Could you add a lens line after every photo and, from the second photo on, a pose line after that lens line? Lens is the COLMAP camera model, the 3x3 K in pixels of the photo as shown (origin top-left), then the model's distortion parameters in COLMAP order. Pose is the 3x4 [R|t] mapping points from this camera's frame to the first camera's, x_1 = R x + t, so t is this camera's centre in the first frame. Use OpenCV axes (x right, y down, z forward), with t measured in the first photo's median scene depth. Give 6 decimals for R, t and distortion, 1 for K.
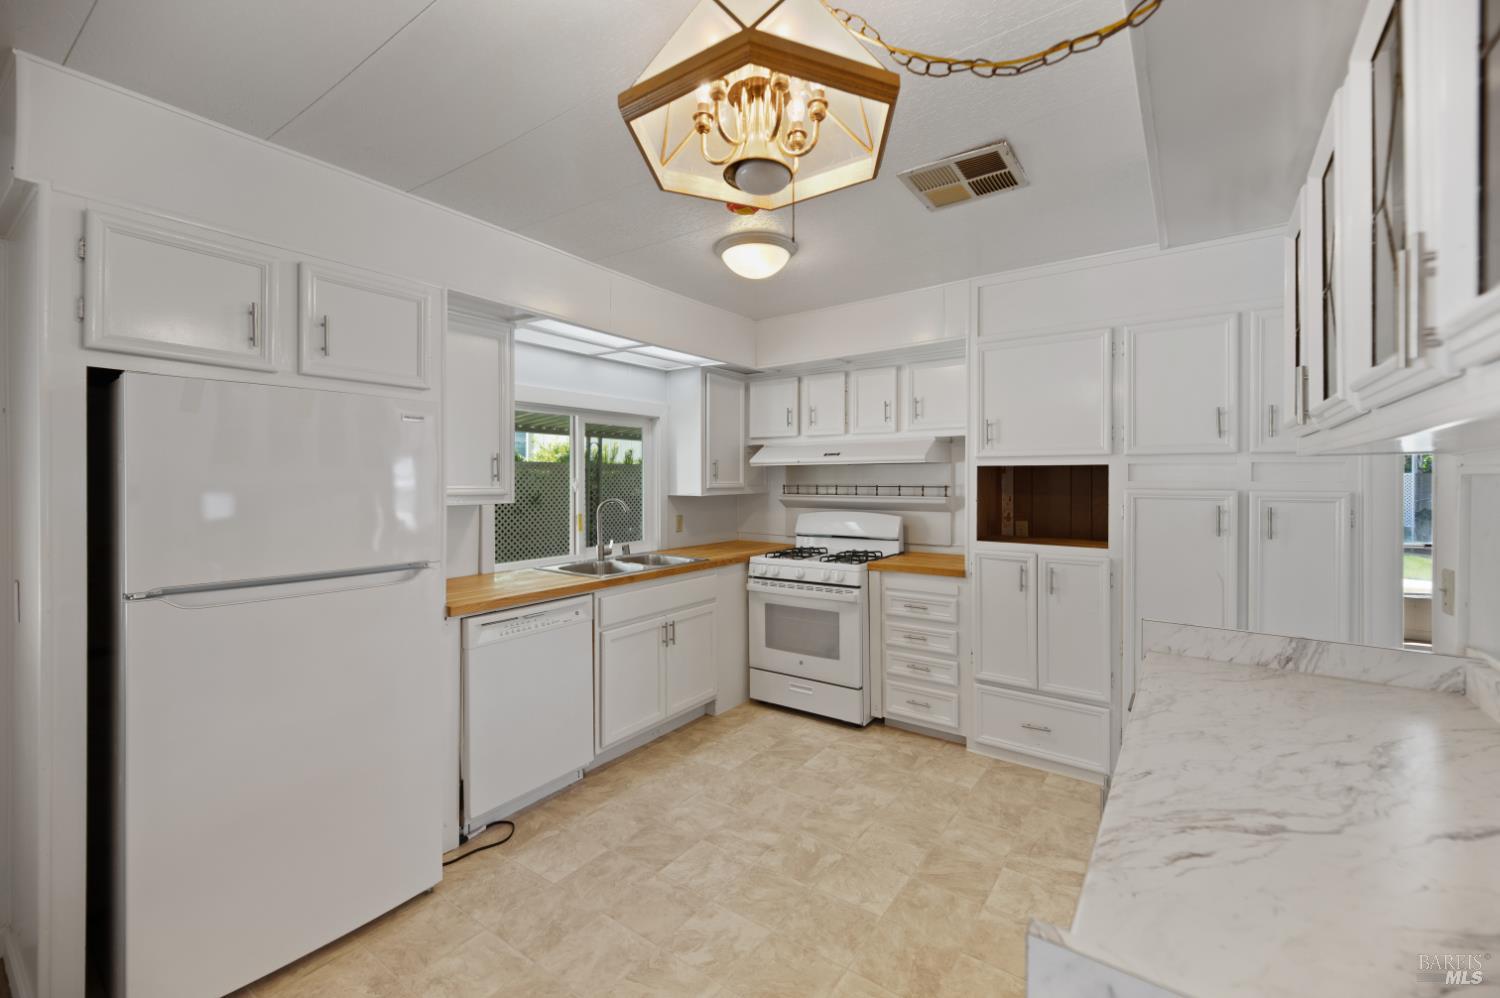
lens RADIAL K [[614.5, 0, 757.6], [0, 614.5, 470.3], [0, 0, 1]] dist [0.011178, -0.003144]
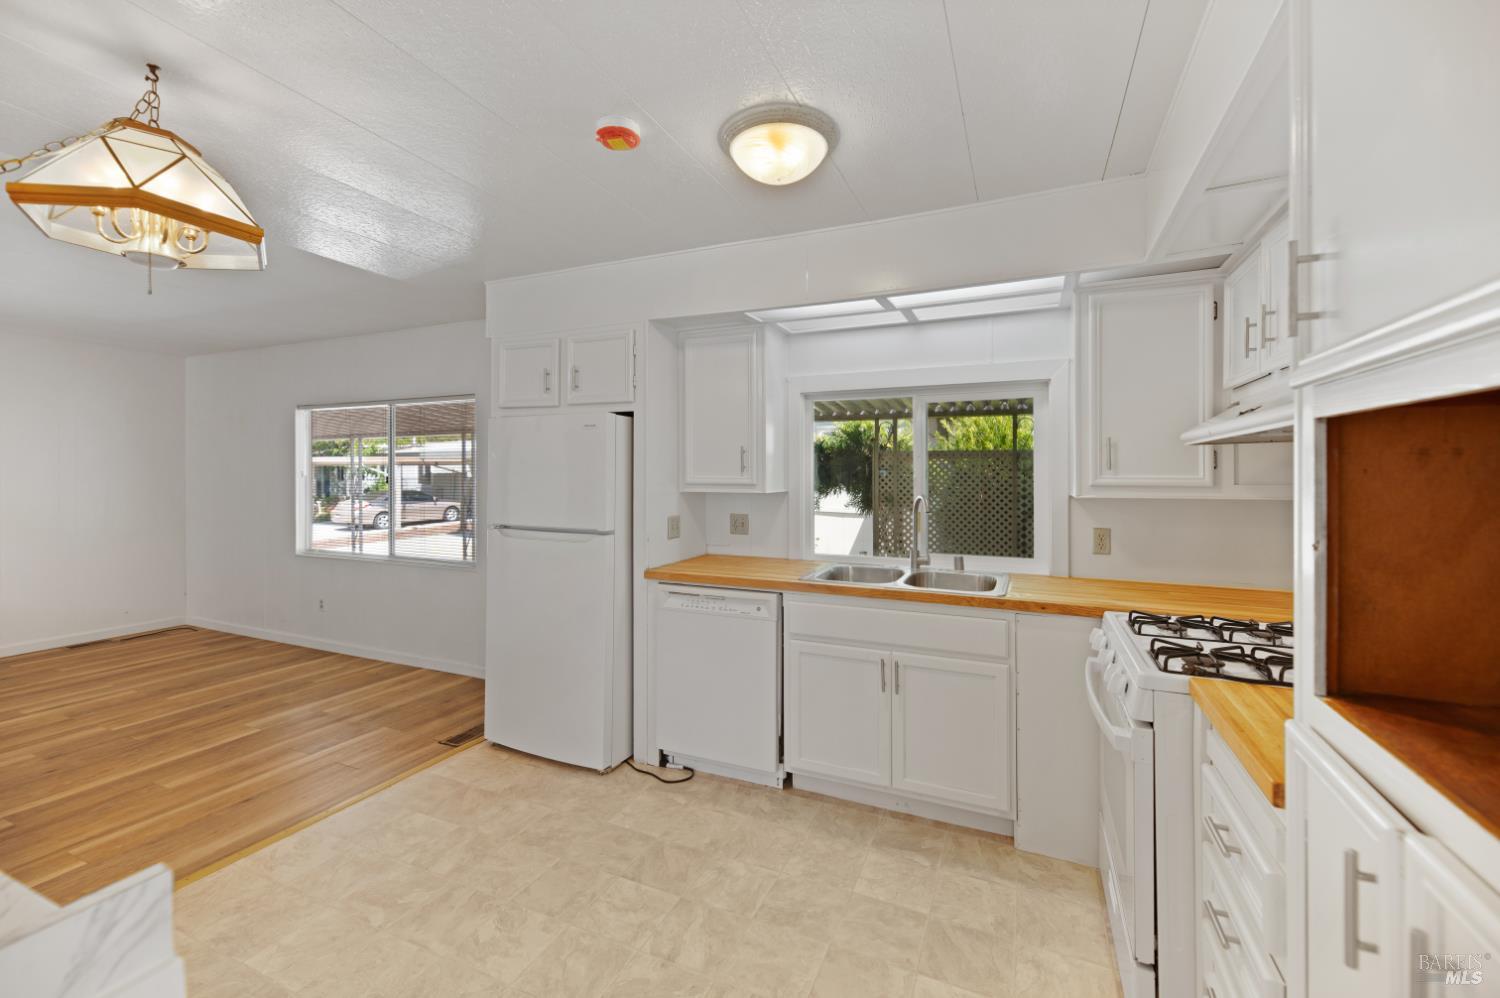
lens RADIAL K [[614.5, 0, 749.7], [0, 614.5, 470.7], [0, 0, 1]] dist [0.011178, -0.003144]
pose [[0.192471, -0.004251, -0.981293, 0.616954], [0.010288, 0.999944, -0.002314, 0.016782], [0.981249, -0.009650, 0.192504, 0.762549]]
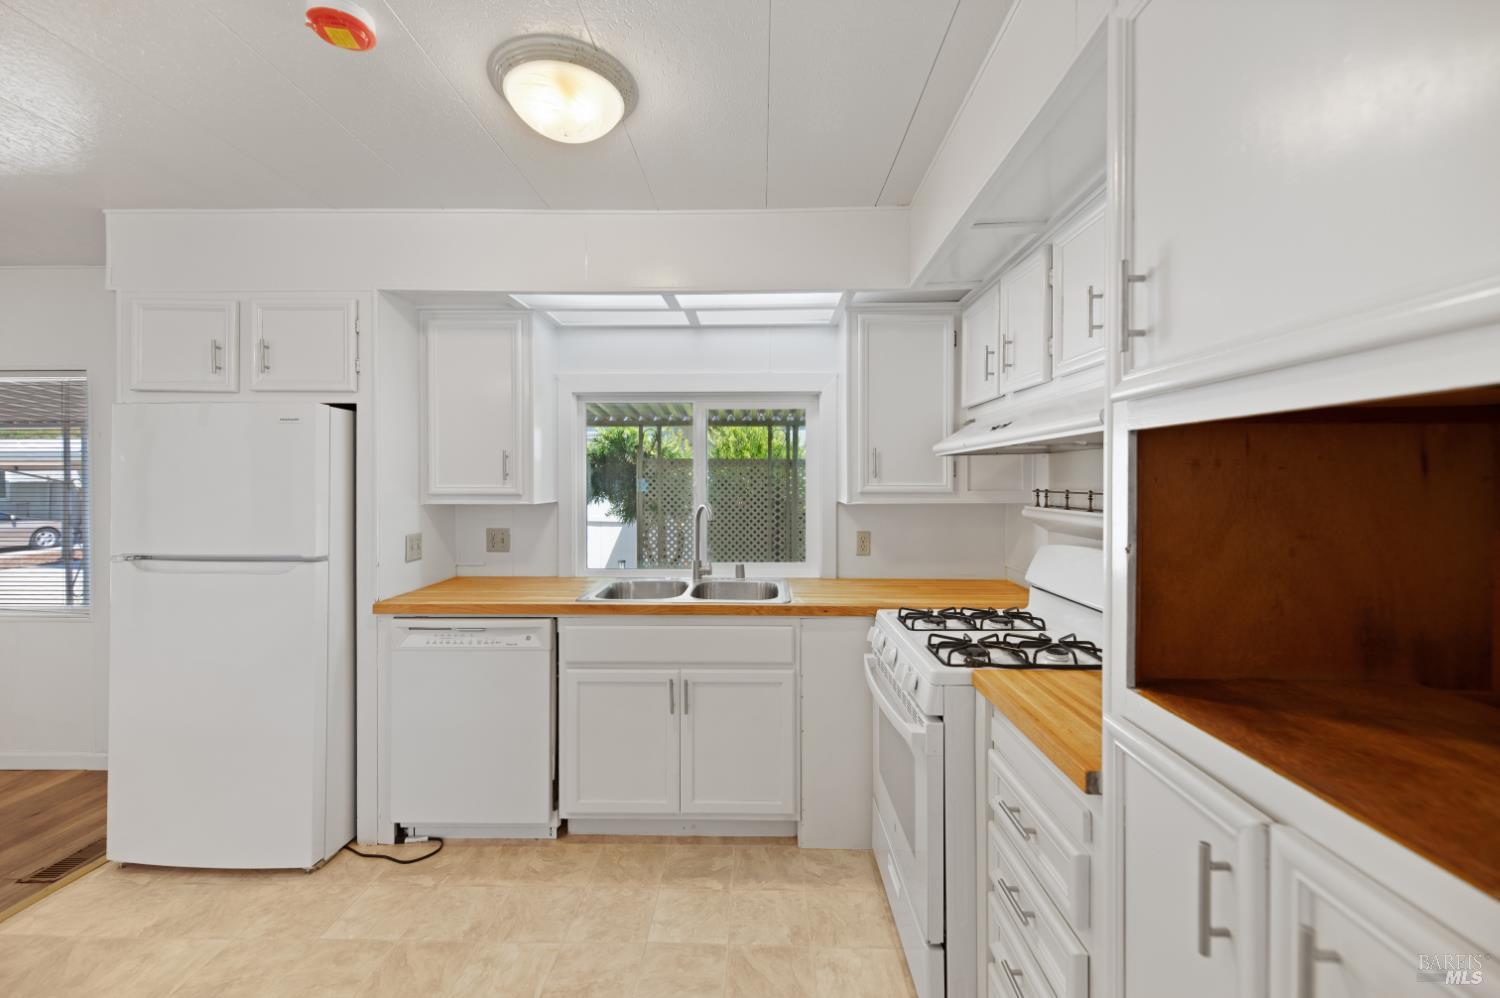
lens RADIAL K [[614.5, 0, 751.1], [0, 614.5, 481.7], [0, 0, 1]] dist [0.011178, -0.003144]
pose [[0.558321, 0.000387, -0.829625, 0.539905], [0.010217, 0.999921, 0.007343, 0.015826], [0.829562, -0.012576, 0.558273, 0.747393]]
